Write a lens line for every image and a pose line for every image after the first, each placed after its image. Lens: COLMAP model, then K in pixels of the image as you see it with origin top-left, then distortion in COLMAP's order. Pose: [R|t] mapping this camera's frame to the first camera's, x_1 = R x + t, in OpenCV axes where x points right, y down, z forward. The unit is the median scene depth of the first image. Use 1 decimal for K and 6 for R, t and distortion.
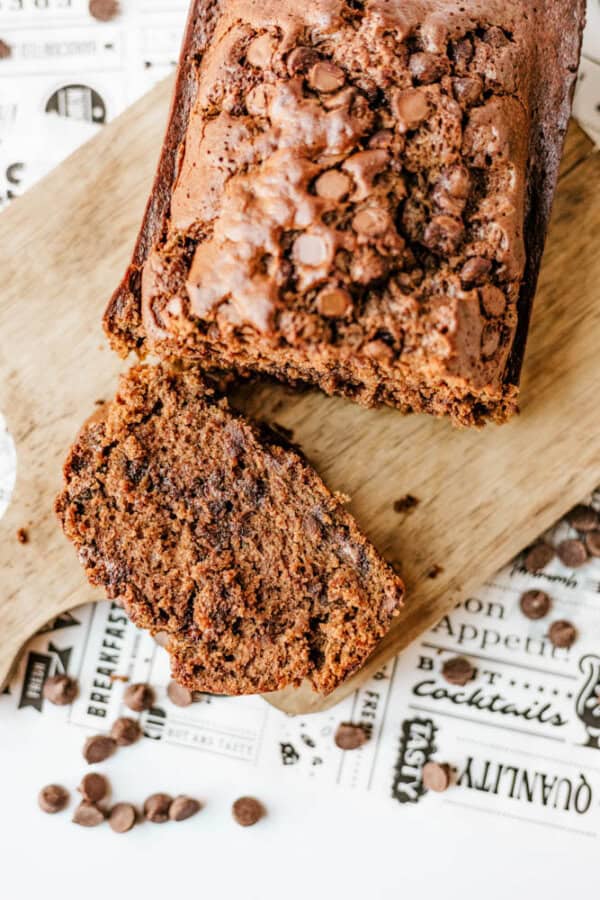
lens RADIAL K [[1444.3, 0, 300.0], [0, 1444.3, 450.0], [0, 0, 1]] dist [-0.016936, 0.202875]
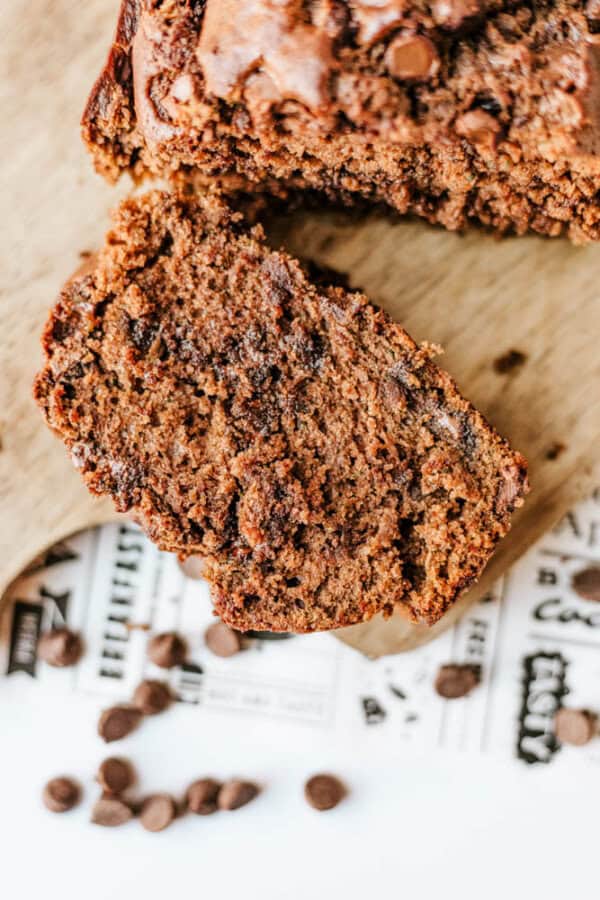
lens RADIAL K [[1477.1, 0, 300.0], [0, 1477.1, 450.0], [0, 0, 1]] dist [-0.014811, 0.019472]
pose [[0.997358, -0.071822, 0.010850, -0.047567], [0.071589, 0.997225, 0.020445, 0.062806], [-0.012288, -0.019615, 0.999732, 0.262491]]
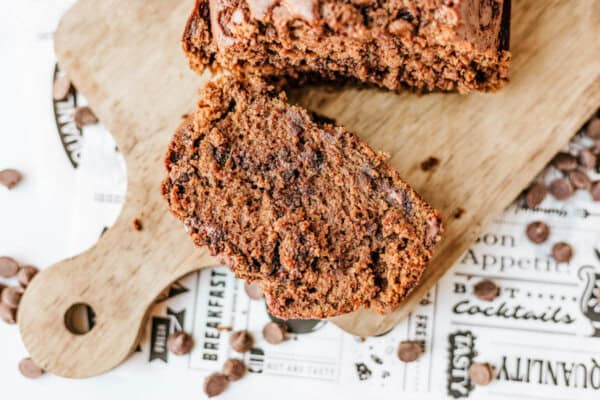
lens RADIAL K [[962.9, 0, 300.0], [0, 962.9, 200.0], [0, 0, 1]] dist [-0.016936, 0.202875]
pose [[0.992486, -0.122195, 0.006297, -0.054348], [0.122350, 0.990555, -0.061892, 0.114910], [0.001326, 0.062197, 0.998063, 0.151273]]
